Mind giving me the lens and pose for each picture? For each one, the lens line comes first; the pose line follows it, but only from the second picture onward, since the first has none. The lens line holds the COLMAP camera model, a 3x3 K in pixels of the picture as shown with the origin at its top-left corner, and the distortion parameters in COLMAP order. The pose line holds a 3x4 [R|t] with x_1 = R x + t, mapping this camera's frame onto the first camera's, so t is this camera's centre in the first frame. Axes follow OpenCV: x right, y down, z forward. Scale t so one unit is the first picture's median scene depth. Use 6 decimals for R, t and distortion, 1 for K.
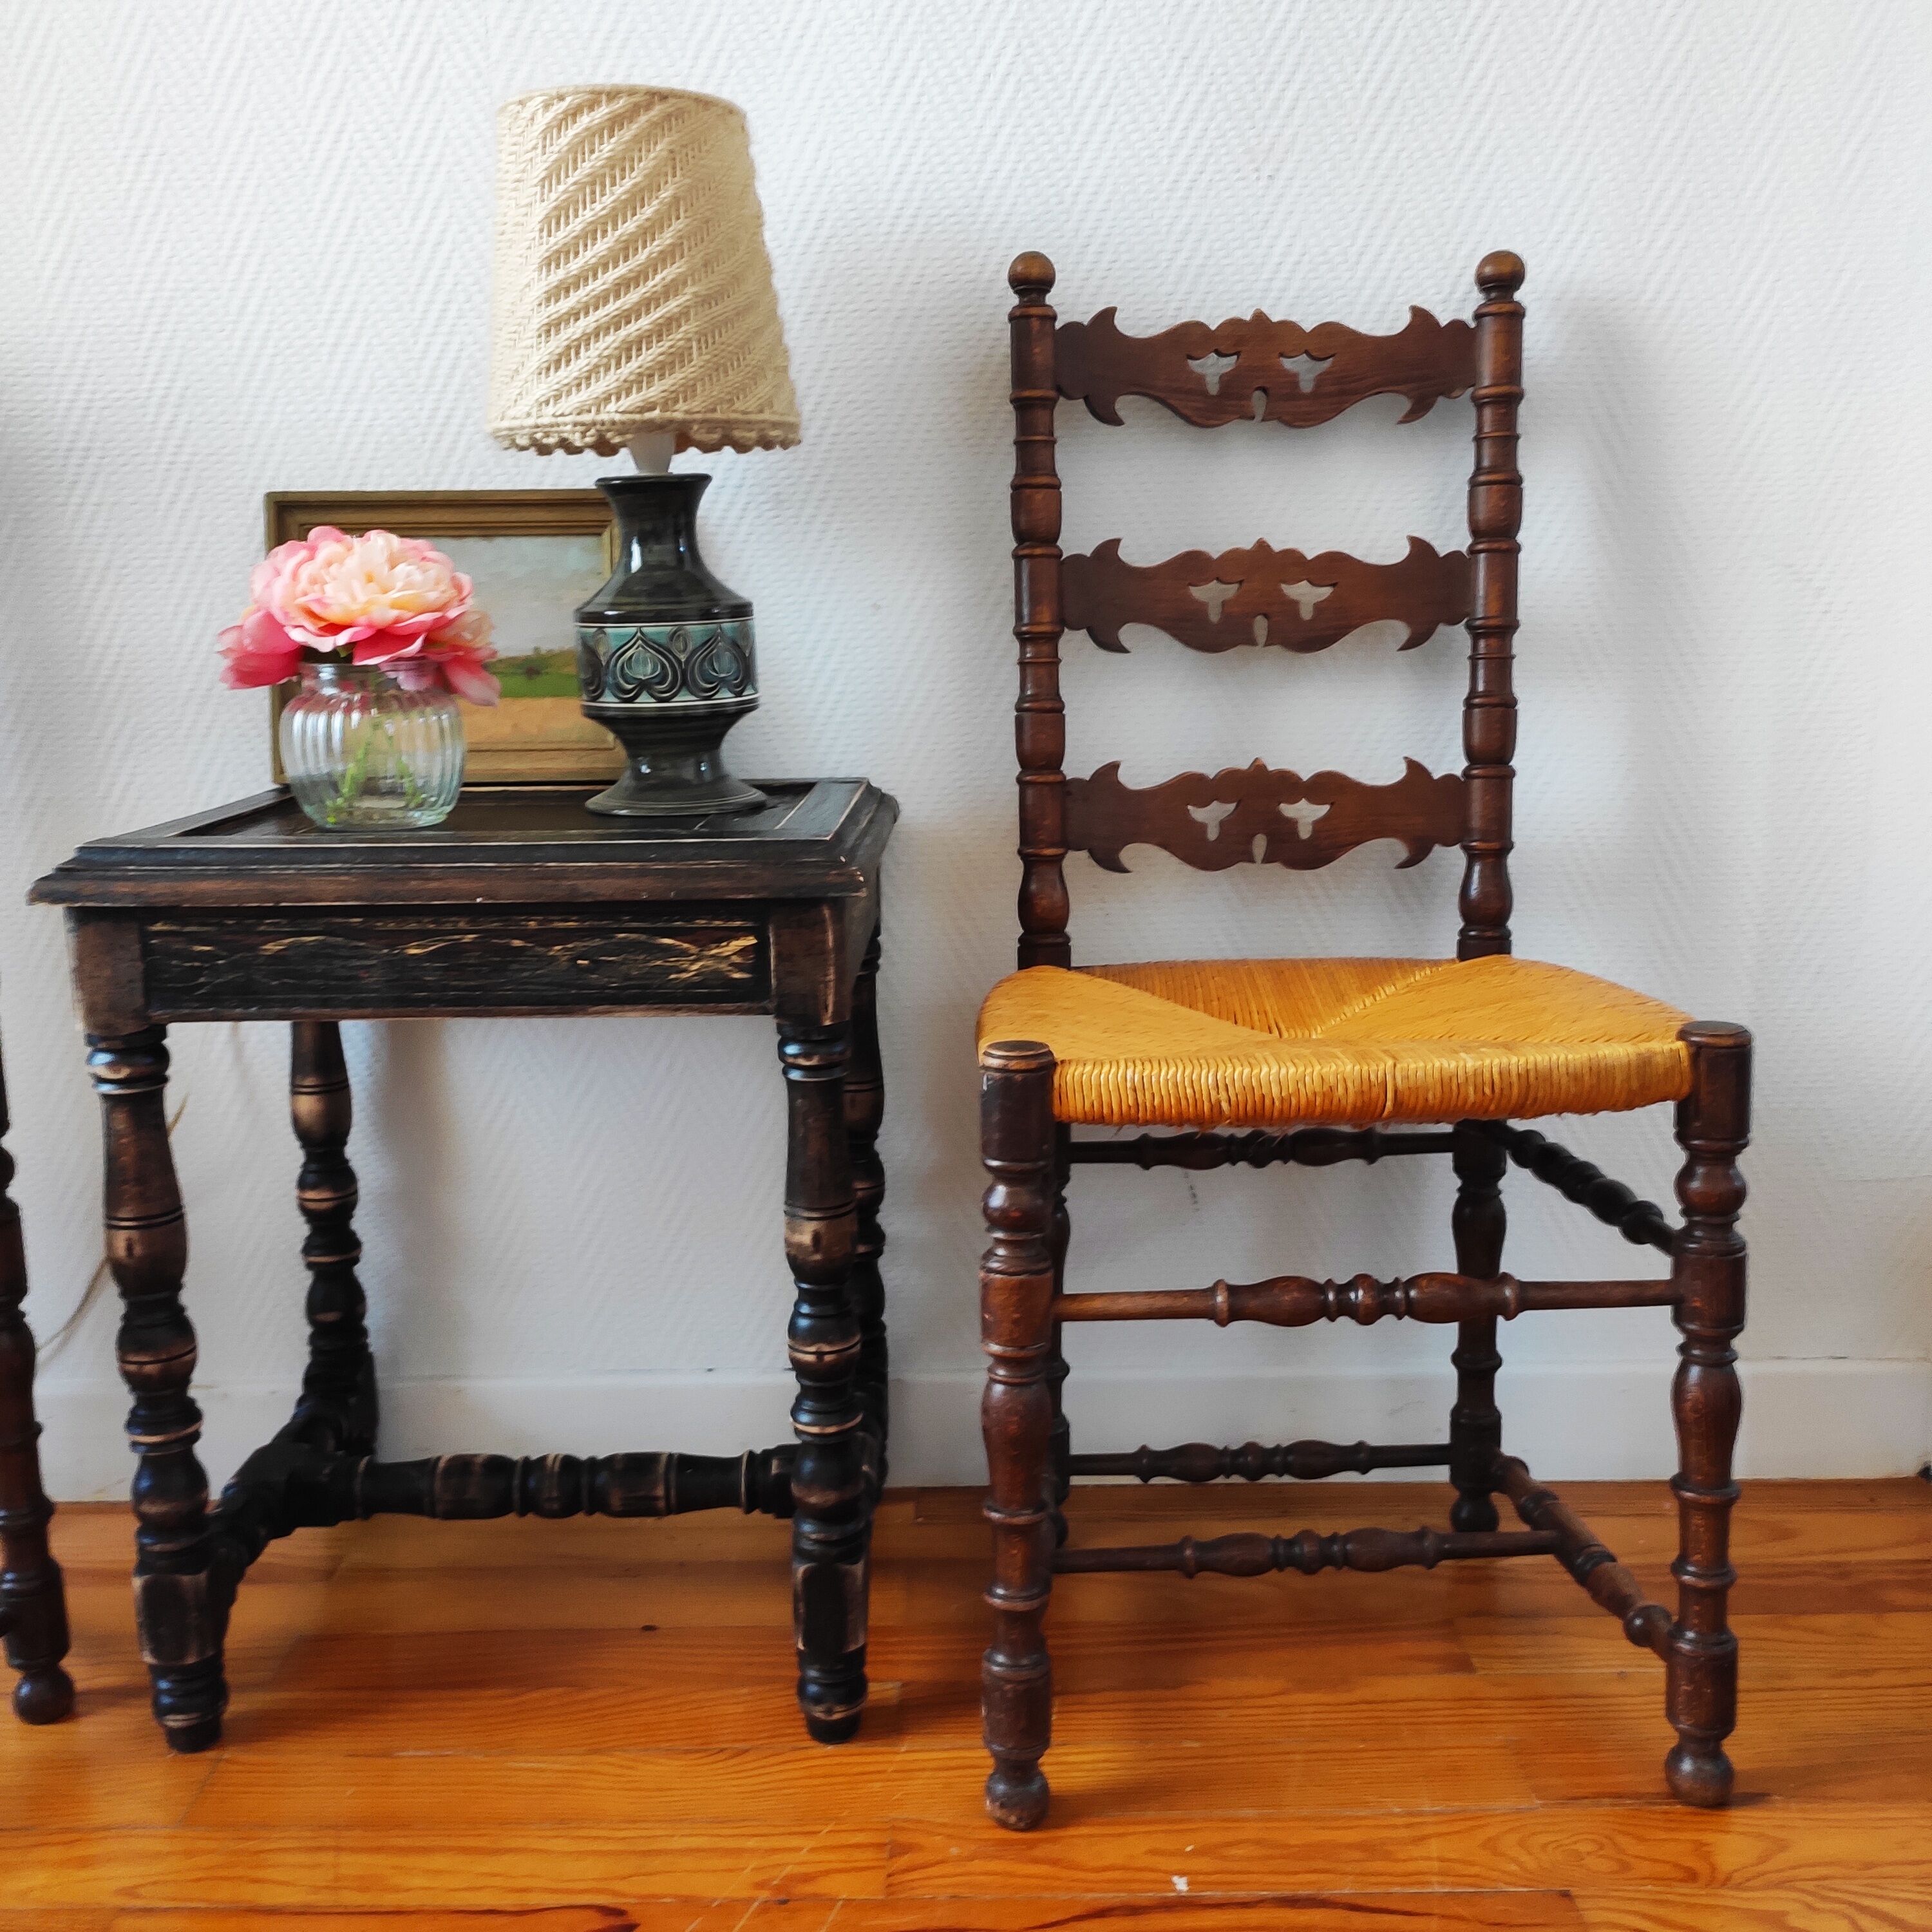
lens RADIAL K [[1934.4, 0, 972.2], [0, 1934.4, 964.3], [0, 0, 1]] dist [0.036733, 0.000000]
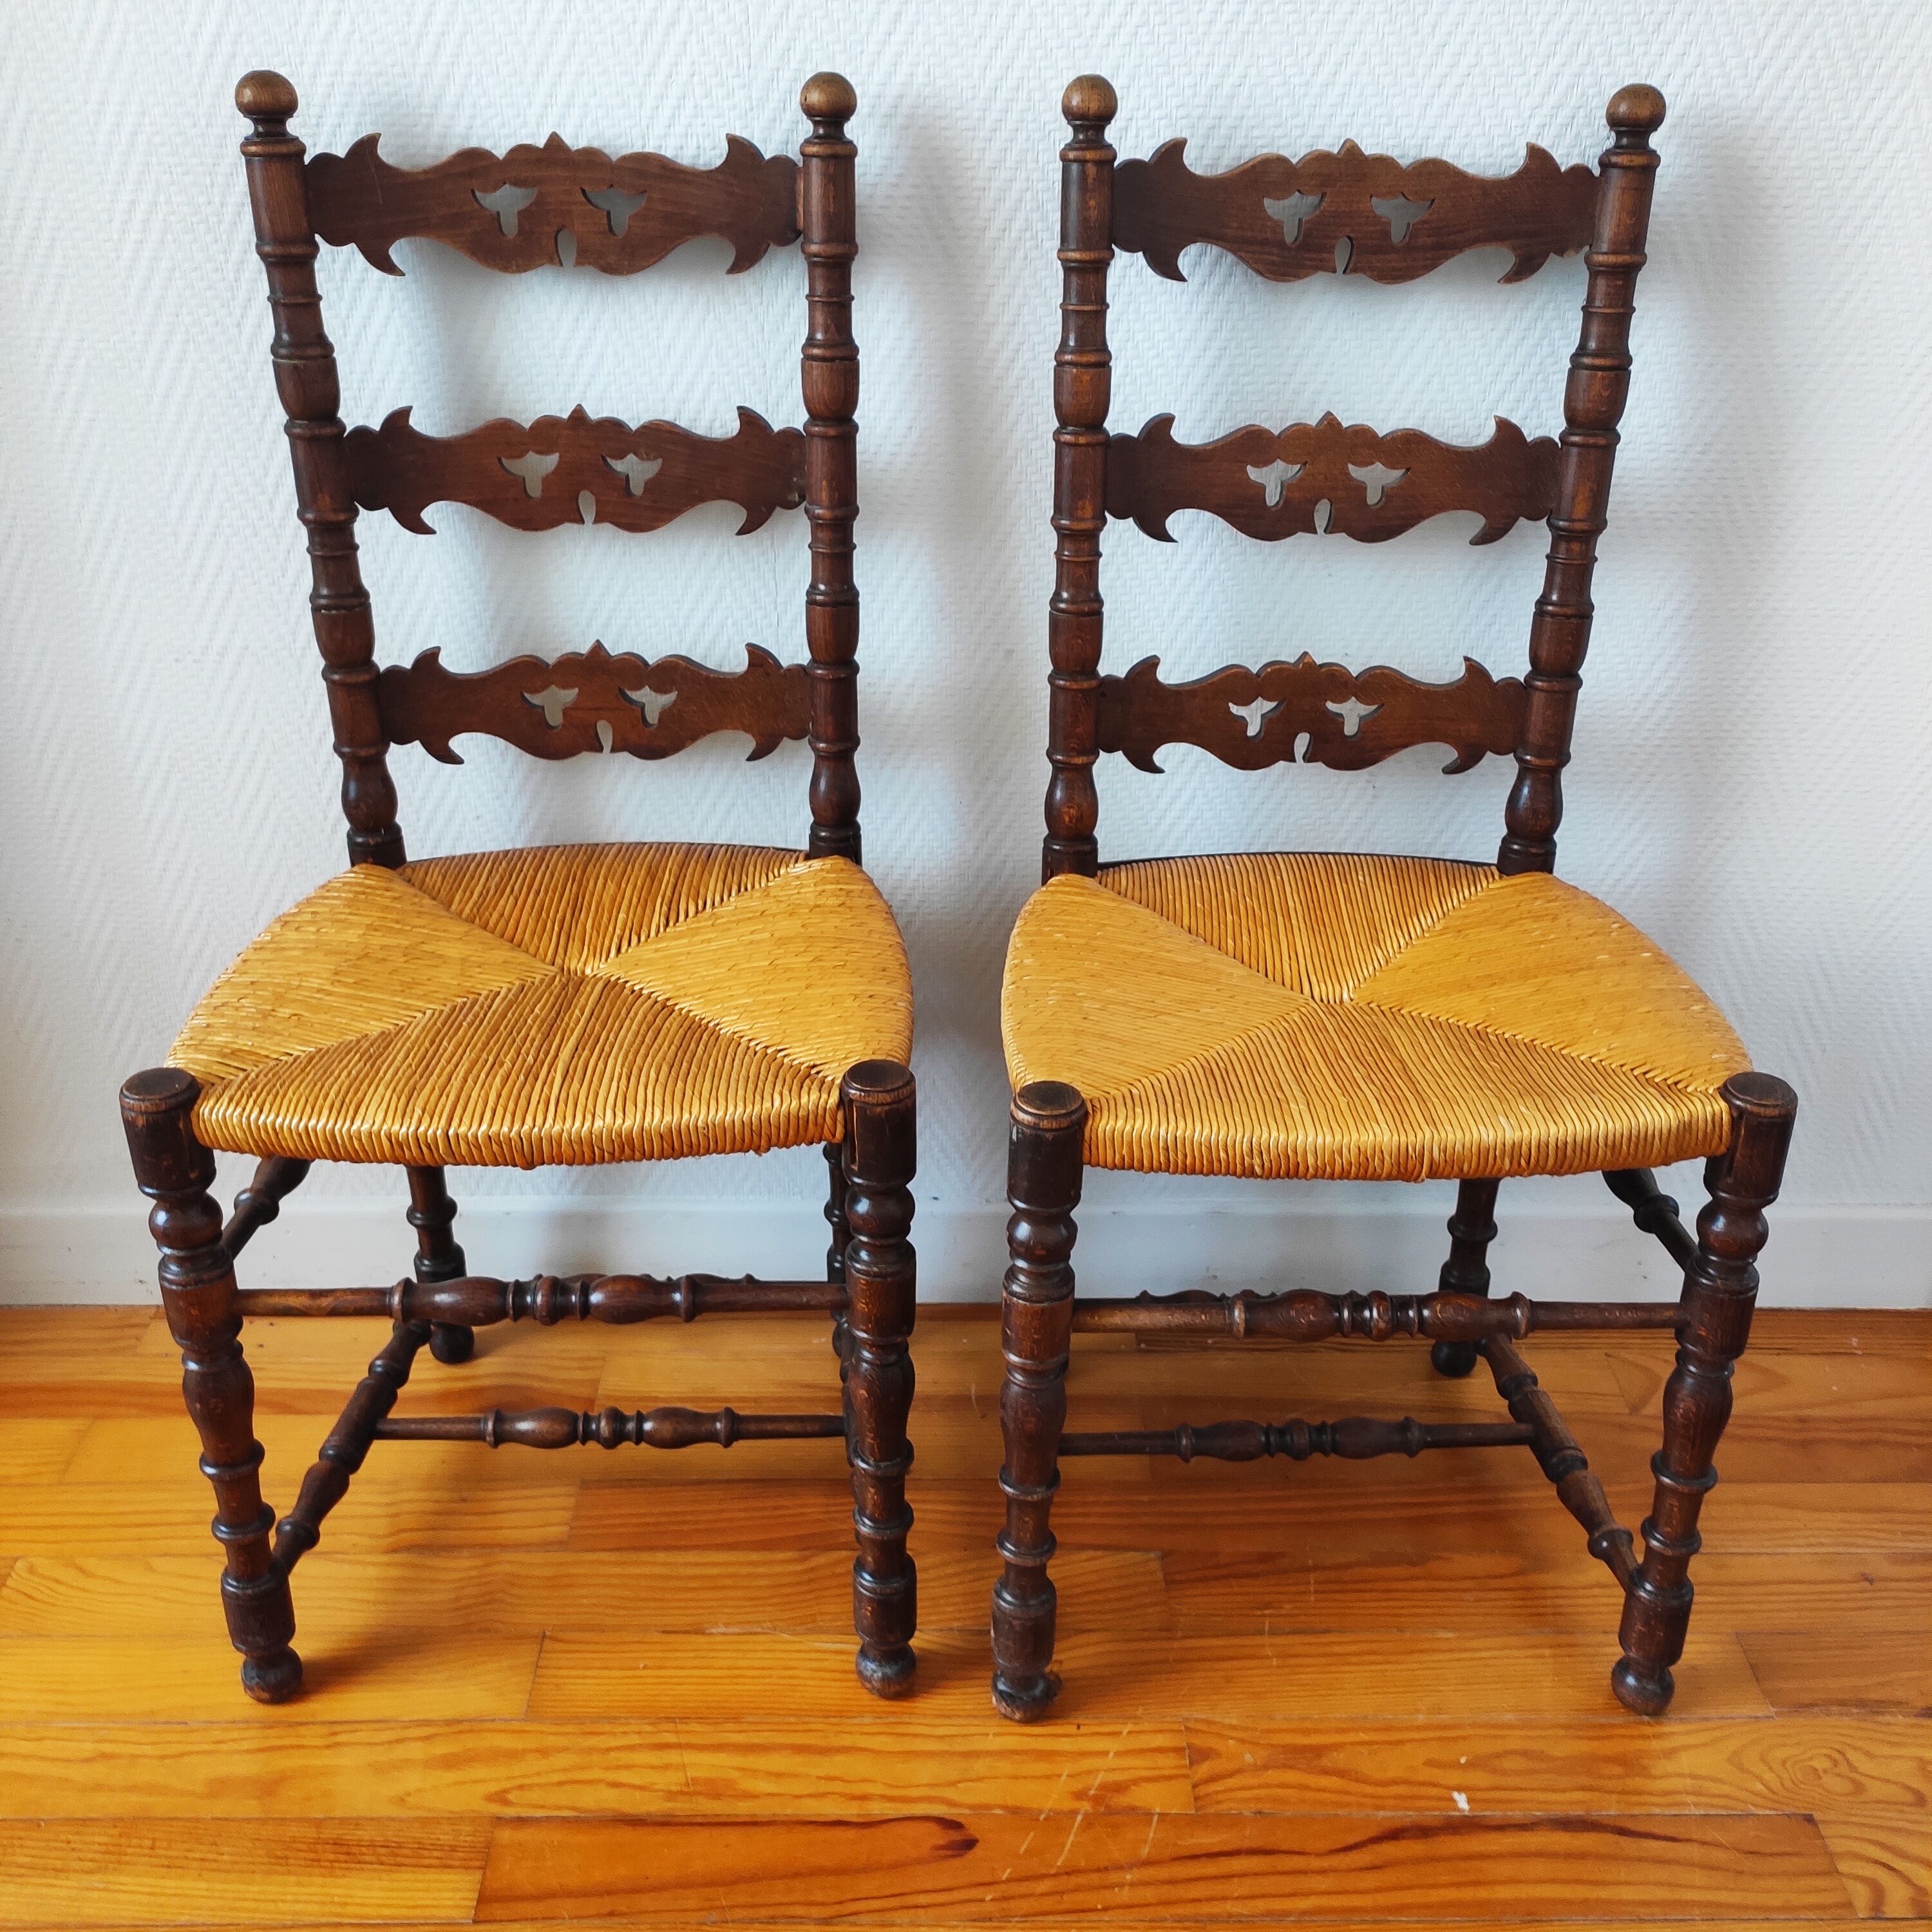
lens RADIAL K [[1934.4, 0, 977.1], [0, 1934.4, 977.3], [0, 0, 1]] dist [0.036733, 0.000000]
pose [[0.999529, 0.015221, 0.026642, -0.163075], [-0.022622, 0.952184, 0.304686, -0.243936], [-0.020730, -0.305145, 0.952080, 0.076970]]
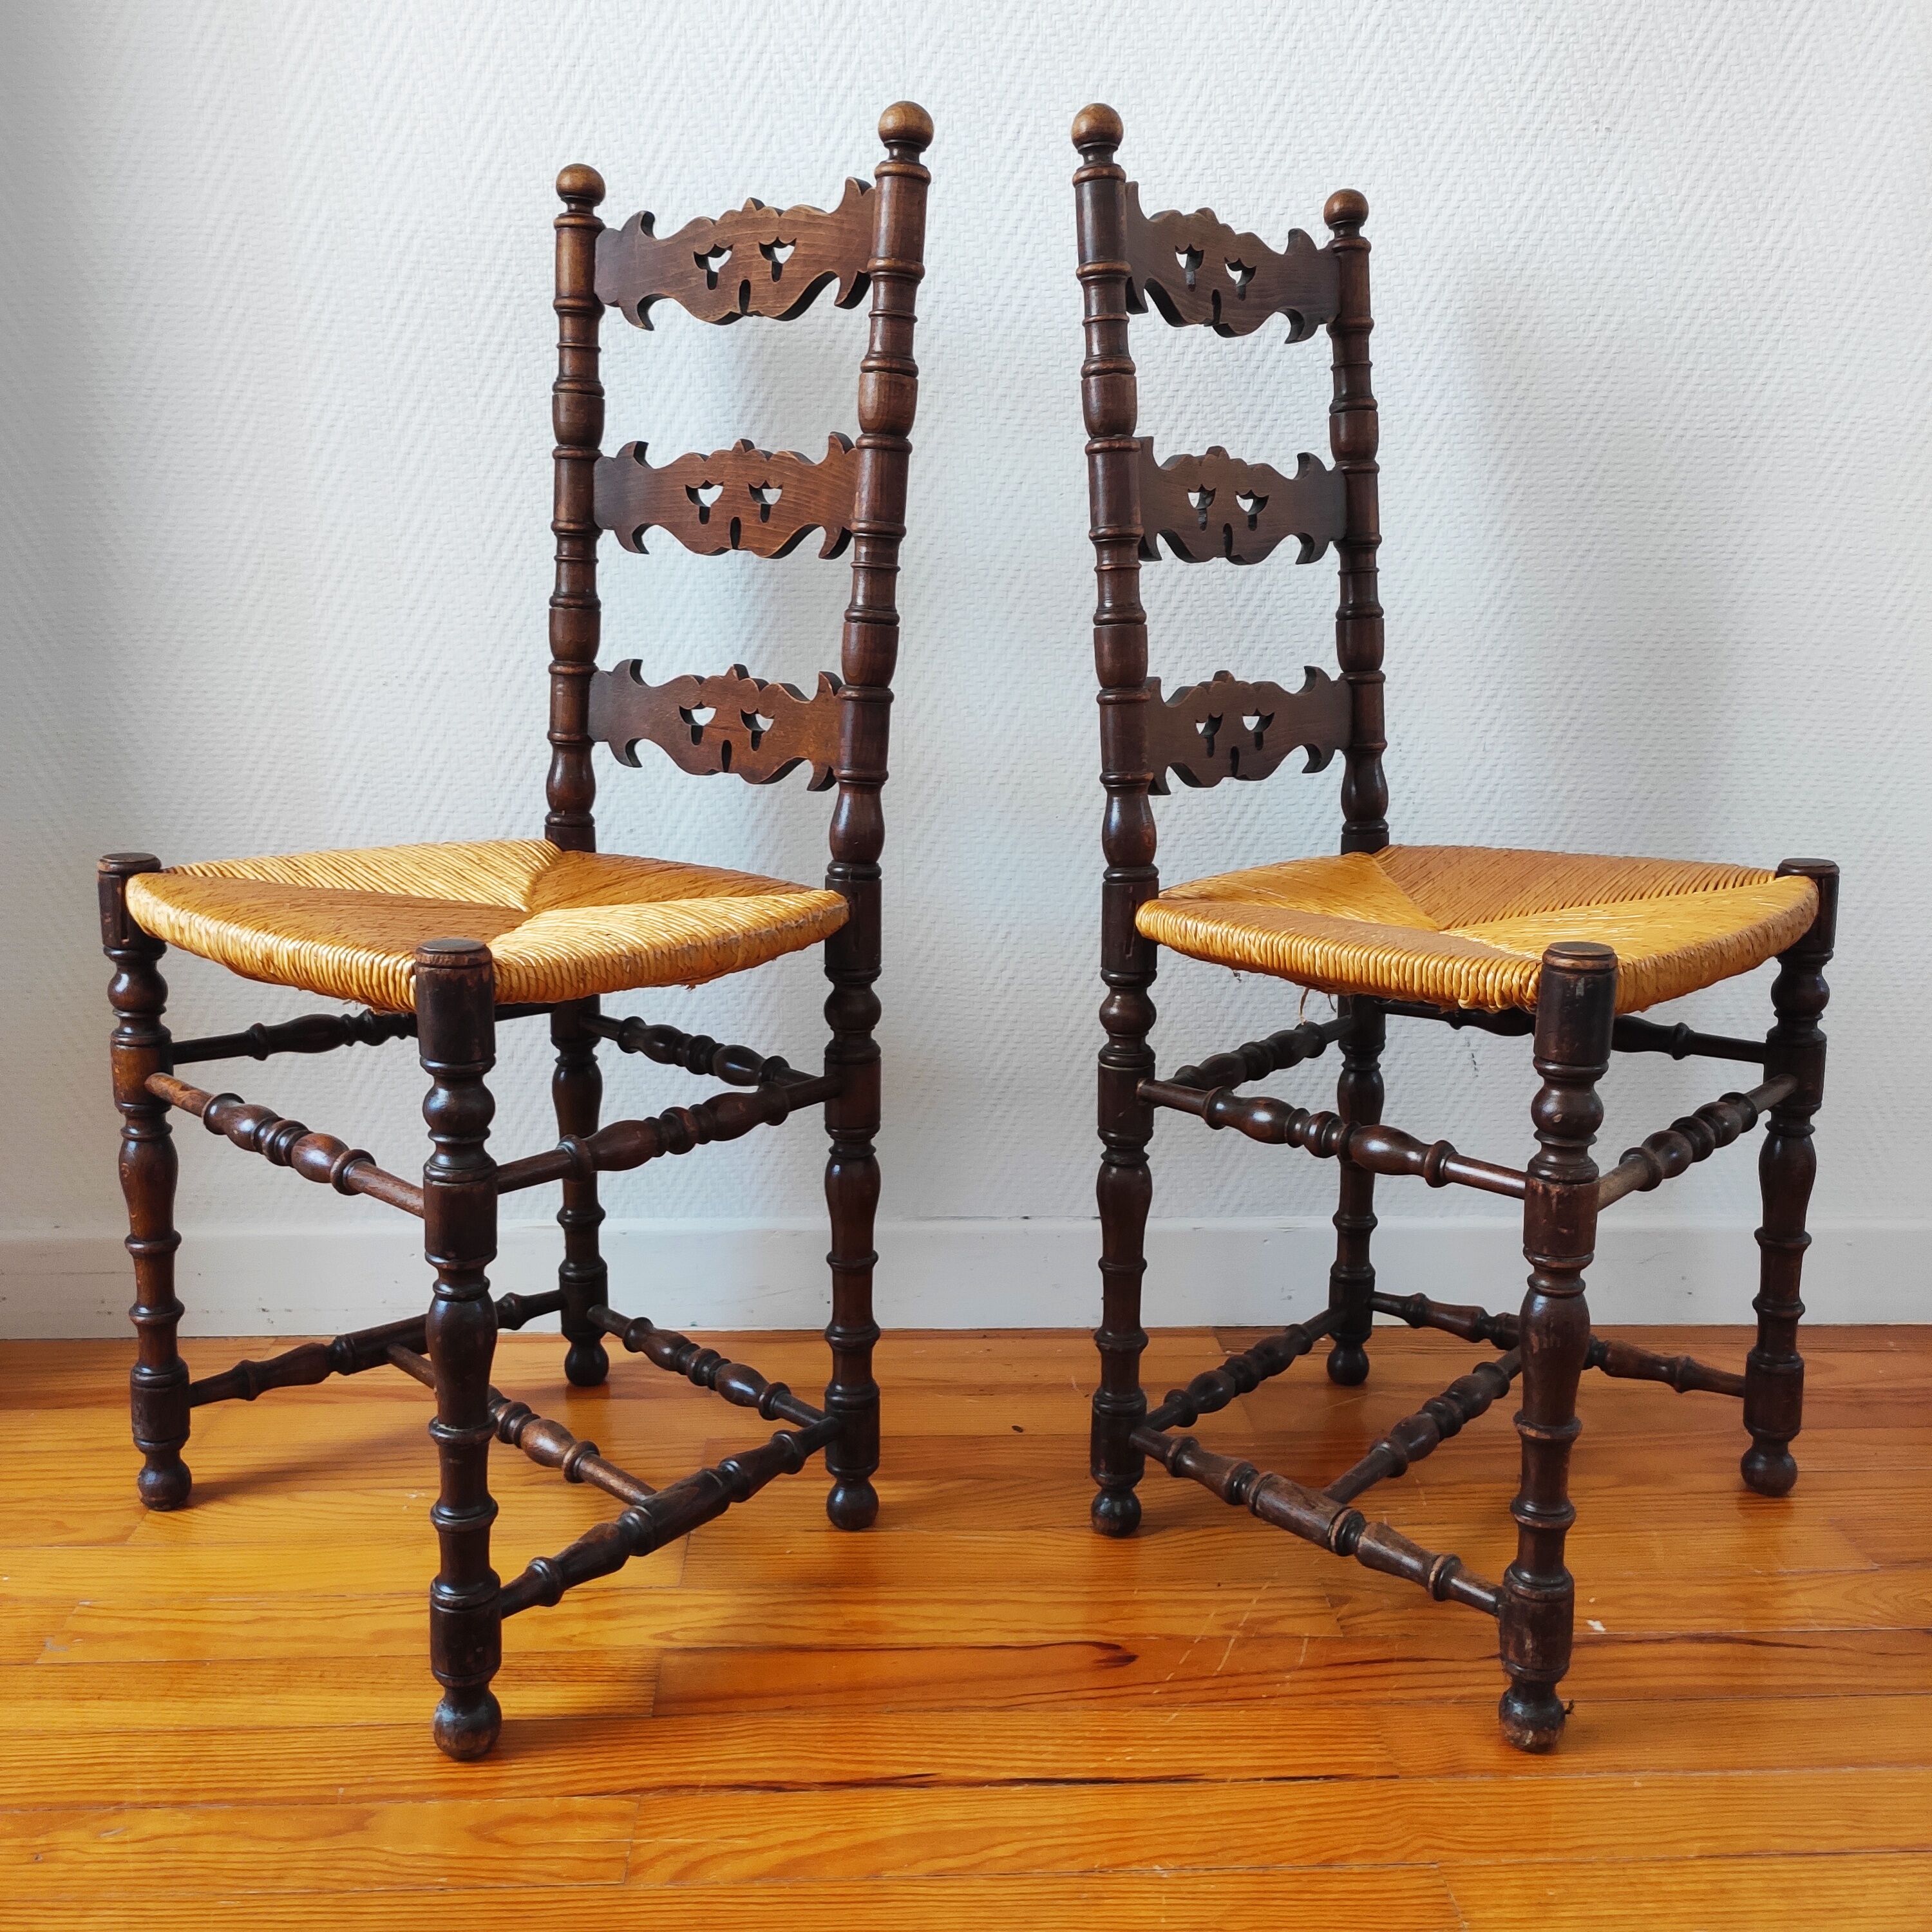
lens RADIAL K [[1934.4, 0, 974.6], [0, 1934.4, 969.8], [0, 0, 1]] dist [0.036733, 0.000000]
pose [[0.997928, 0.016784, 0.062112, -0.268345], [-0.017905, 0.999686, 0.017525, 0.058731], [-0.061799, -0.018601, 0.997915, -0.090069]]
